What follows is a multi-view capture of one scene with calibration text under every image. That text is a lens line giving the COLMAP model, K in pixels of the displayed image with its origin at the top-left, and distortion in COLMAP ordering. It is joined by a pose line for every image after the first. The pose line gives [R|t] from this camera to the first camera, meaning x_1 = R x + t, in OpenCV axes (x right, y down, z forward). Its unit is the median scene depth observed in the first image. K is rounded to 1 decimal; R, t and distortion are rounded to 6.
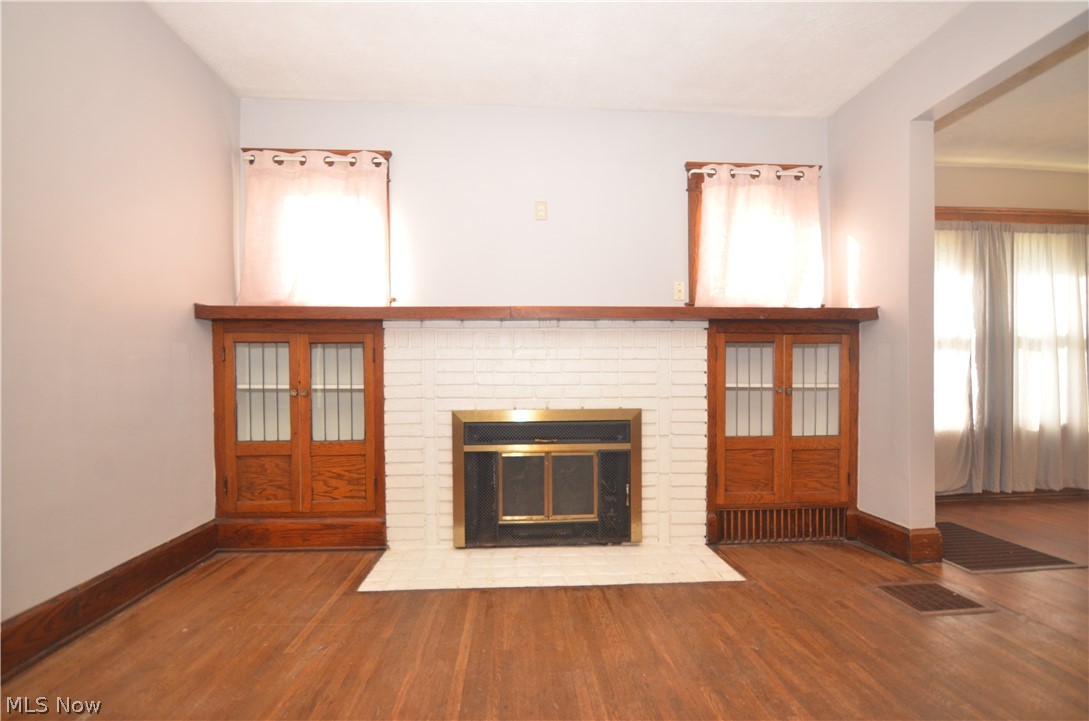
lens RADIAL K [[476.8, 0, 545.7], [0, 476.8, 380.6], [0, 0, 1]] dist [0.002594, -0.000025]
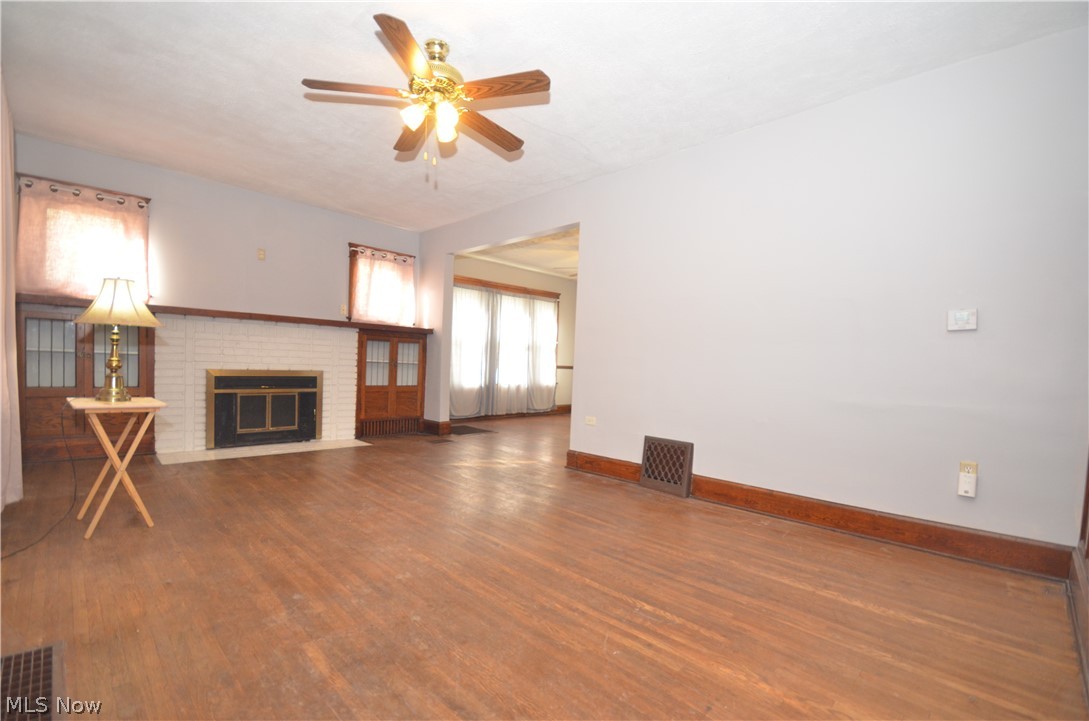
lens RADIAL K [[476.8, 0, 546.5], [0, 476.8, 377.2], [0, 0, 1]] dist [0.002594, -0.000025]
pose [[0.744301, 0.013167, 0.667715, -0.409451], [-0.037888, 0.999028, 0.022533, 0.006085], [-0.666769, -0.042070, 0.744076, -1.030510]]
